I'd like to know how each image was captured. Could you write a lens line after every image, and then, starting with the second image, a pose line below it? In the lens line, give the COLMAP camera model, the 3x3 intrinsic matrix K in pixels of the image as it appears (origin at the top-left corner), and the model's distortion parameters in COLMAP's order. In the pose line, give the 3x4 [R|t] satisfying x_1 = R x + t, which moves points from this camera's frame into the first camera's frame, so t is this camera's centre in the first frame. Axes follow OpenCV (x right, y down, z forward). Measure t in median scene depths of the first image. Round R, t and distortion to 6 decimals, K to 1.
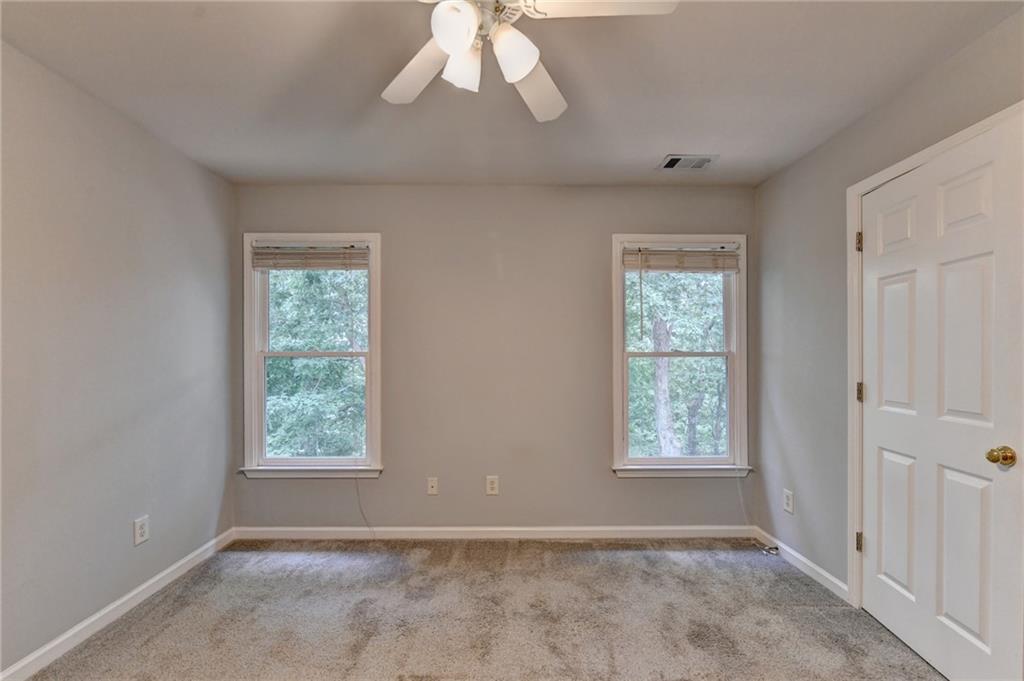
lens RADIAL K [[424.4, 0, 515.8], [0, 424.4, 354.7], [0, 0, 1]] dist [-0.009204, -0.000656]
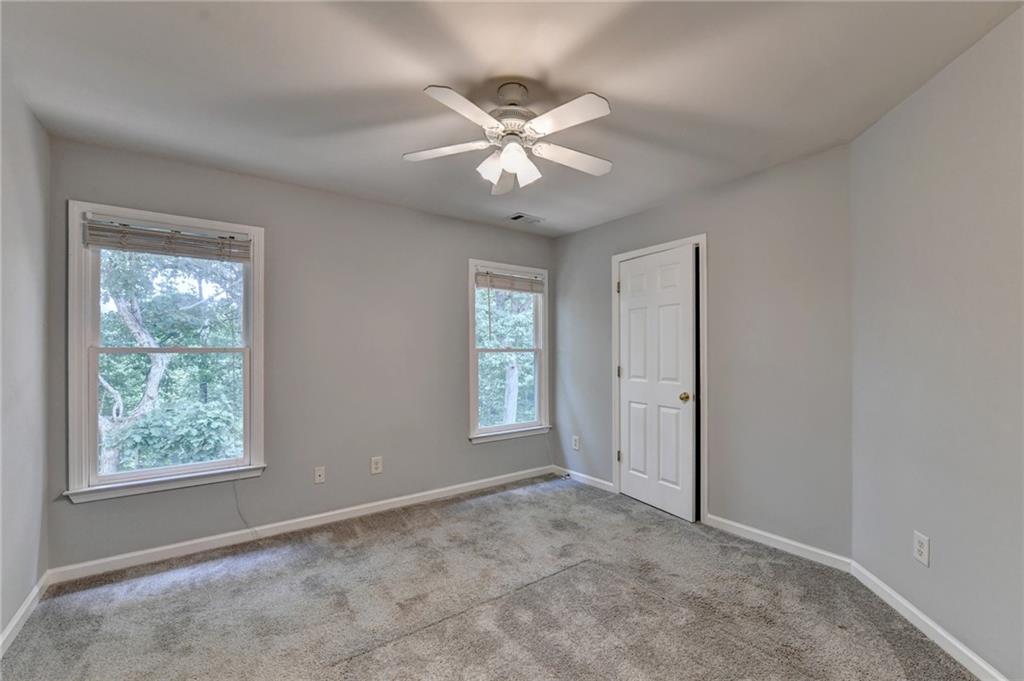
lens RADIAL K [[424.4, 0, 512.7], [0, 424.4, 345.6], [0, 0, 1]] dist [-0.009204, -0.000656]
pose [[0.813569, 0.006657, 0.581430, -0.450994], [-0.000634, 0.999944, -0.010561, -0.002205], [-0.581467, 0.008223, 0.813528, -0.152164]]
